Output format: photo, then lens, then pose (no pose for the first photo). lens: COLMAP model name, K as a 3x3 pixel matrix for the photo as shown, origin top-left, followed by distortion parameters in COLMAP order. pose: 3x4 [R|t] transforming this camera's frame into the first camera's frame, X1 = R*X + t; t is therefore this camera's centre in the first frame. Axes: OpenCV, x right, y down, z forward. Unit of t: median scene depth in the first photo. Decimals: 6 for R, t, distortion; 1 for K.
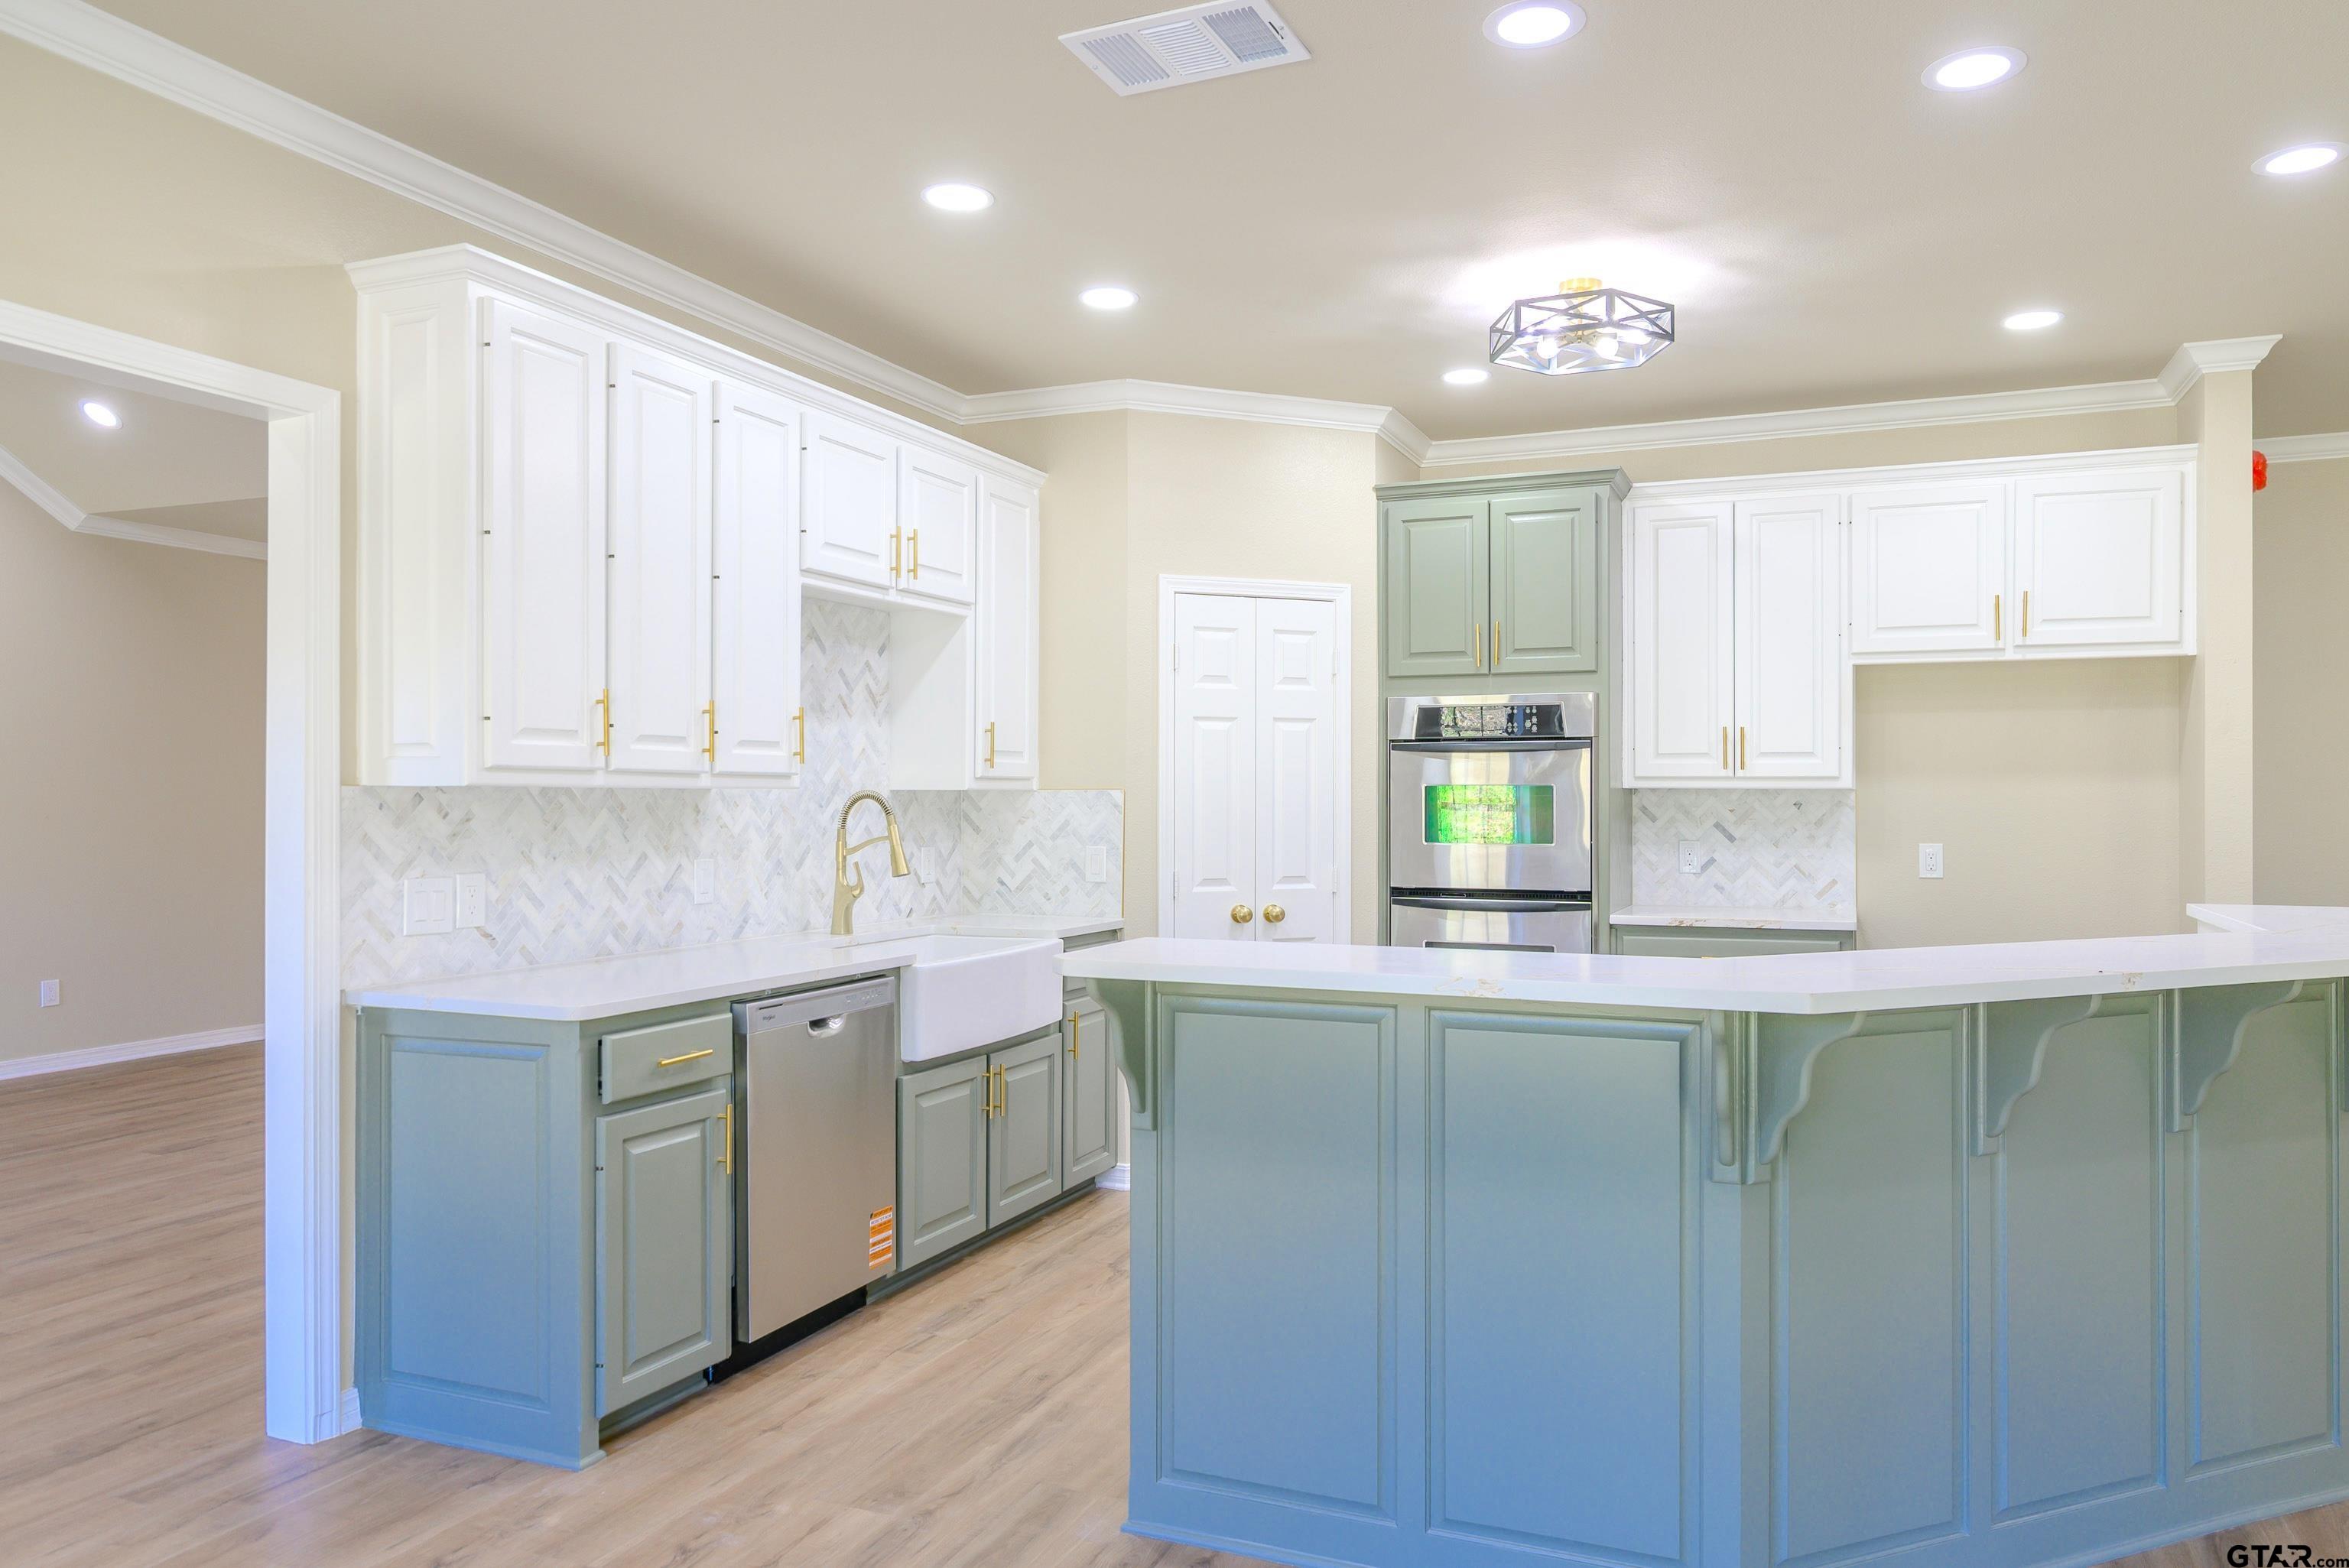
lens RADIAL K [[1603.2, 0, 1167.0], [0, 1603.2, 778.2], [0, 0, 1]] dist [0.000148, -0.001629]
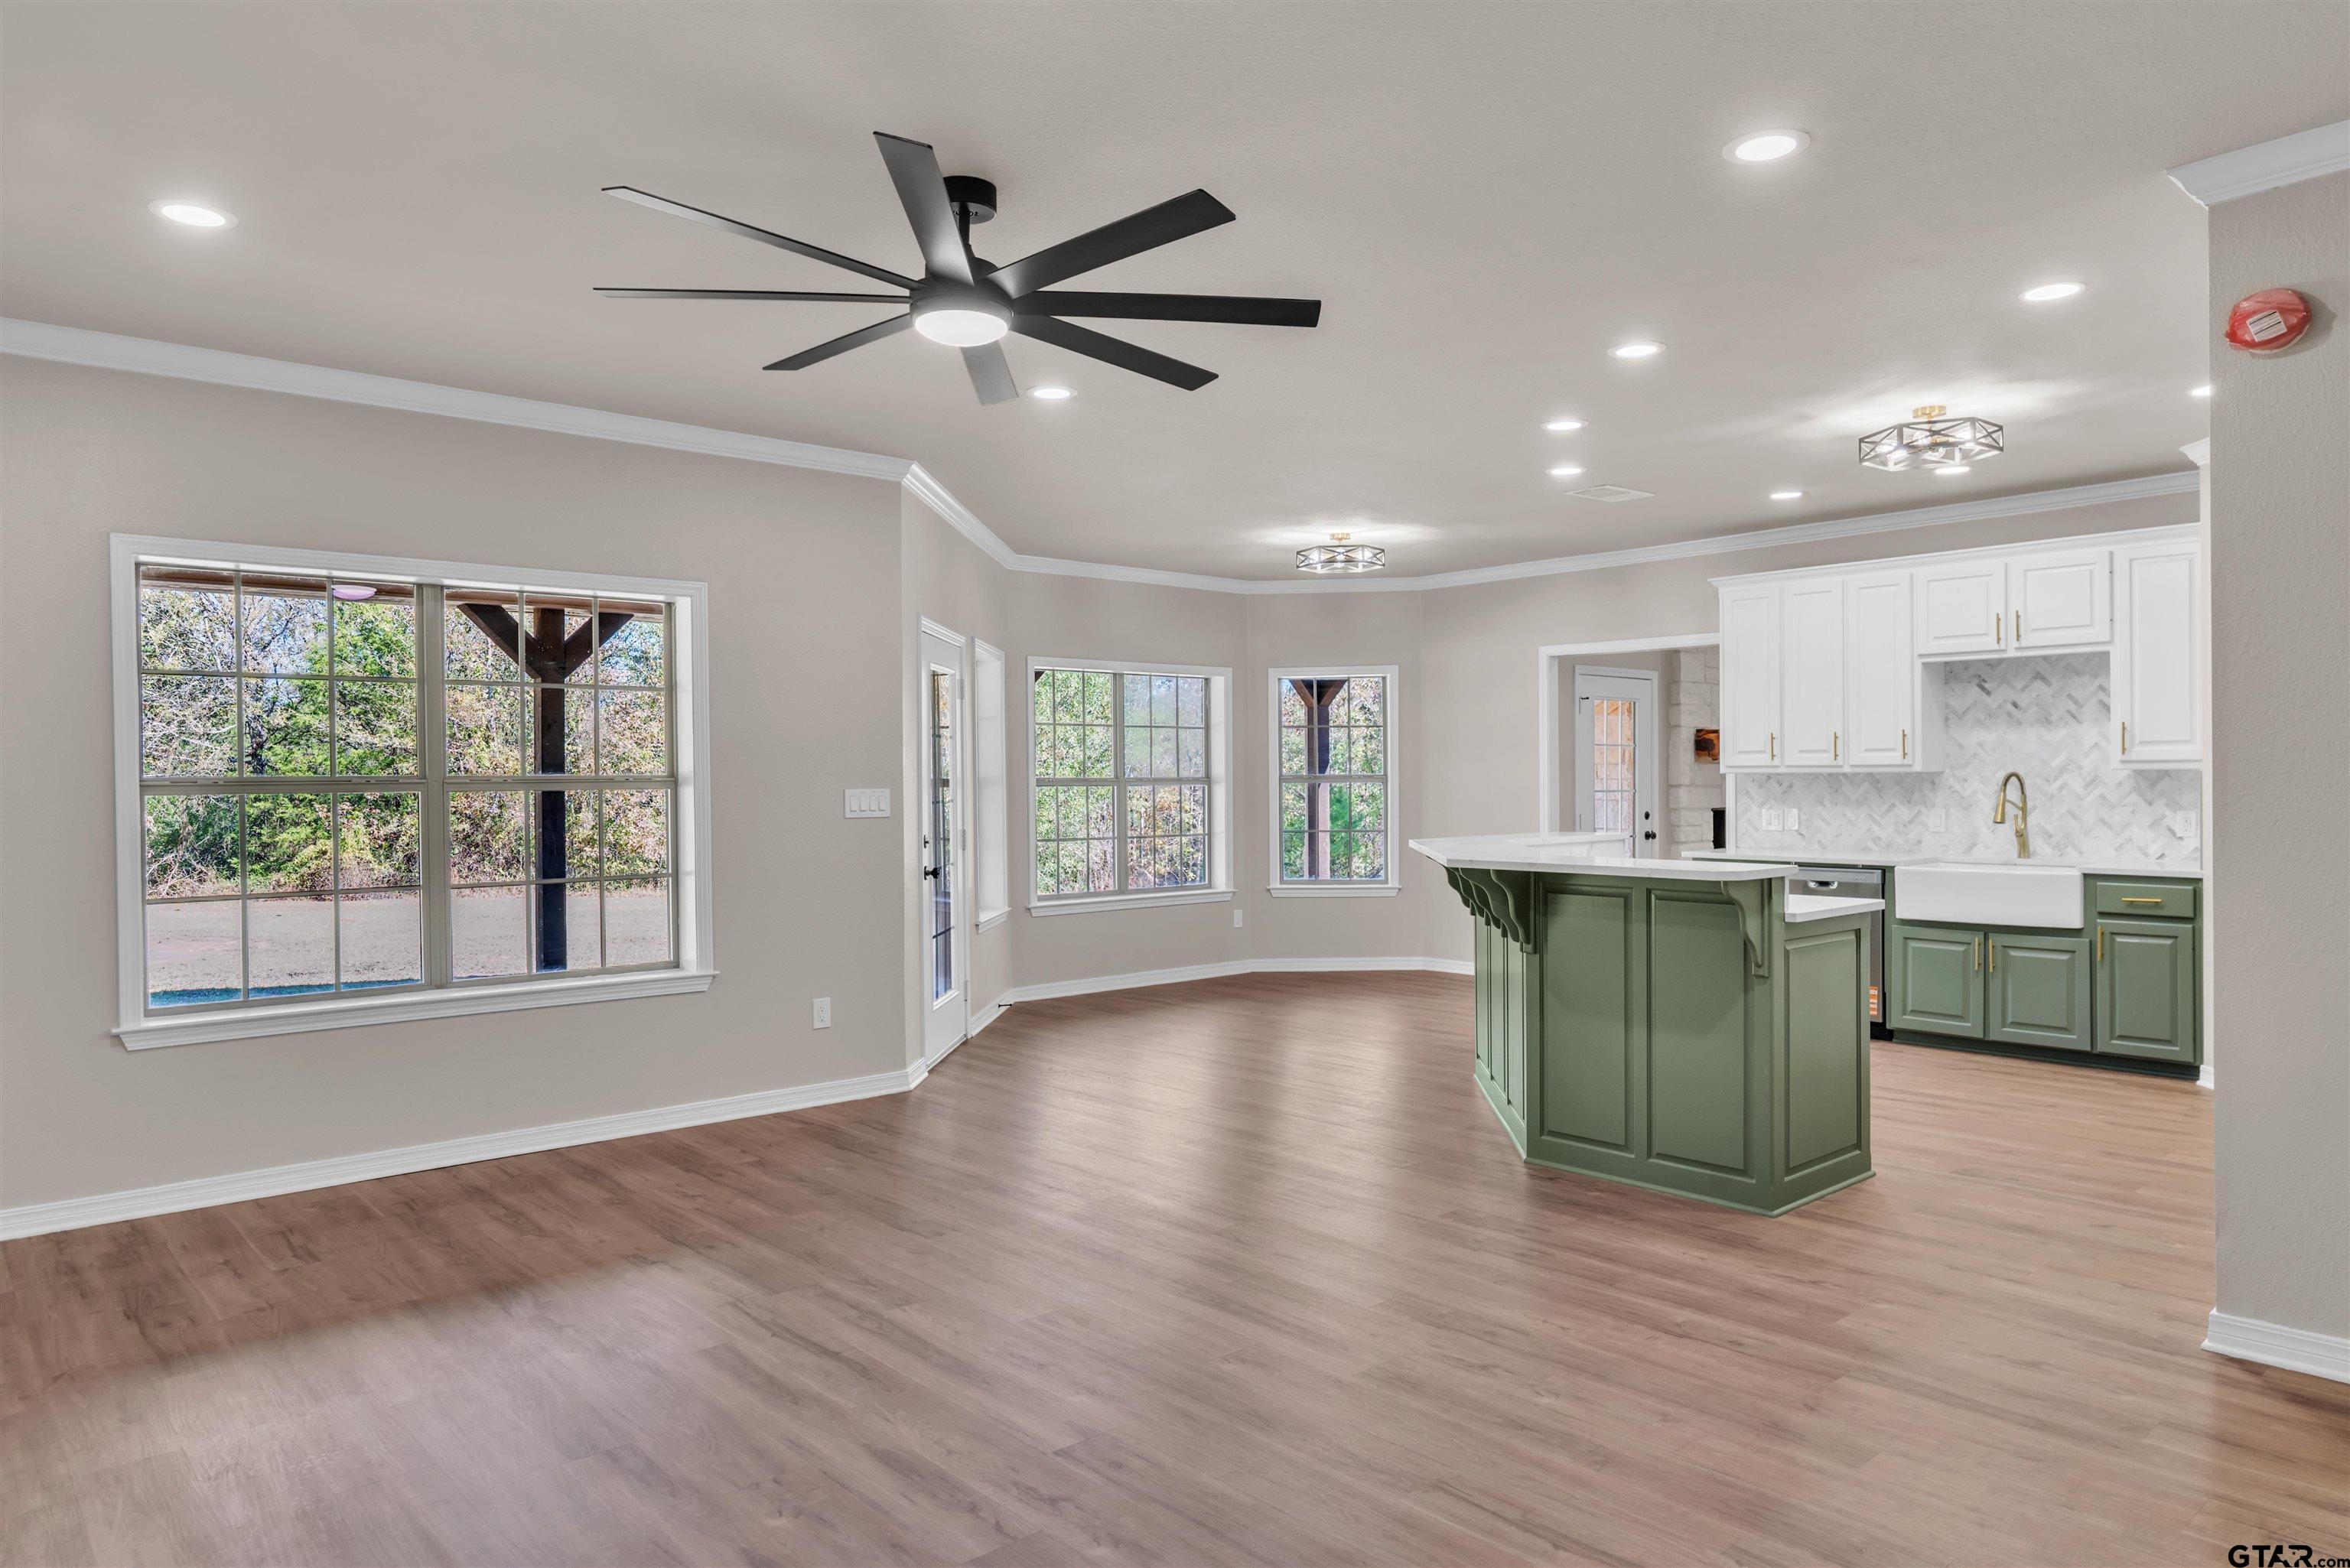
lens RADIAL K [[1549.3, 0, 1175.3], [0, 1549.3, 791.7], [0, 0, 1]] dist [0.000838, 0.000111]
pose [[-0.391811, 0.014815, -0.919926, 1.741187], [0.020729, 0.999759, 0.007272, -0.001549], [0.919812, -0.016220, -0.392024, 0.892009]]
